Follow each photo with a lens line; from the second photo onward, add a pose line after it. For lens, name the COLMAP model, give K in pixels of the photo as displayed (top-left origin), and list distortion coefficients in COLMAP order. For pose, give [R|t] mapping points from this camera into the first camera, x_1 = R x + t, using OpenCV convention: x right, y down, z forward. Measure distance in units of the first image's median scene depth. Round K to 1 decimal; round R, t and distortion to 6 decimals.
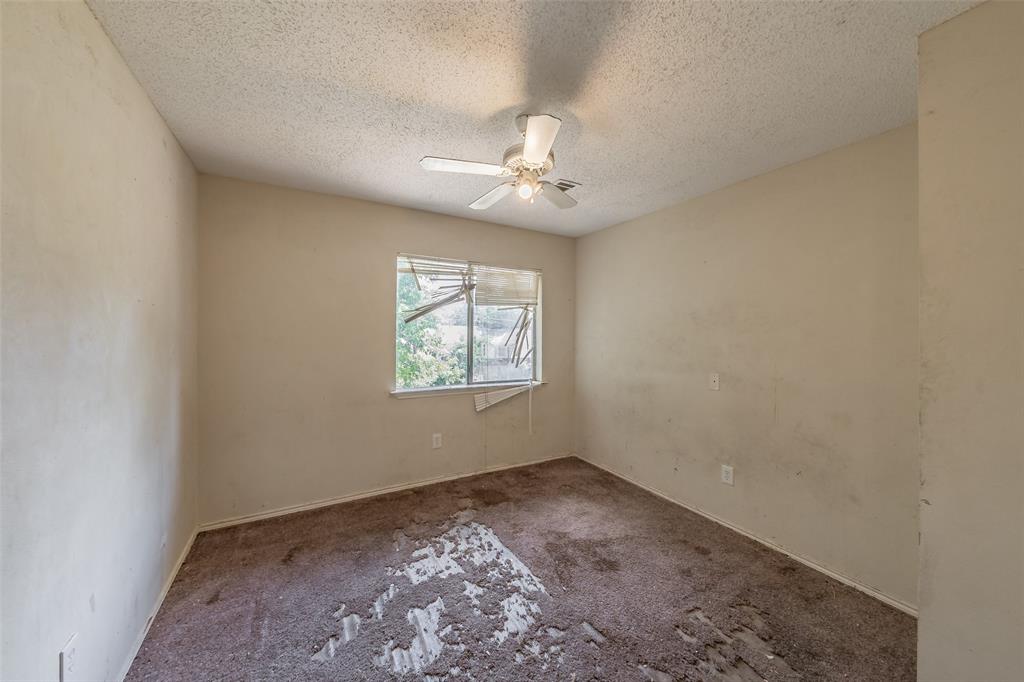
lens RADIAL K [[366.2, 0, 509.1], [0, 366.2, 335.6], [0, 0, 1]] dist [-0.006158, 0.000502]
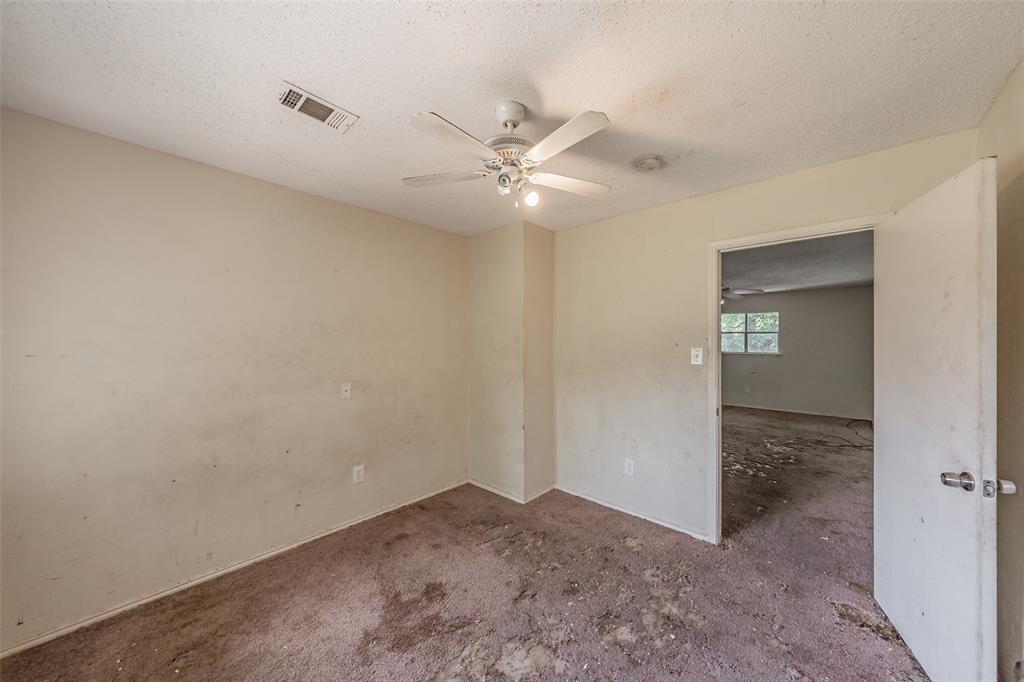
lens RADIAL K [[366.2, 0, 509.2], [0, 366.2, 340.4], [0, 0, 1]] dist [-0.006158, 0.000502]
pose [[-0.325405, -0.007601, 0.945544, -0.572493], [0.006009, 0.999931, 0.010106, -0.024007], [-0.945556, 0.008971, -0.325337, 0.935616]]
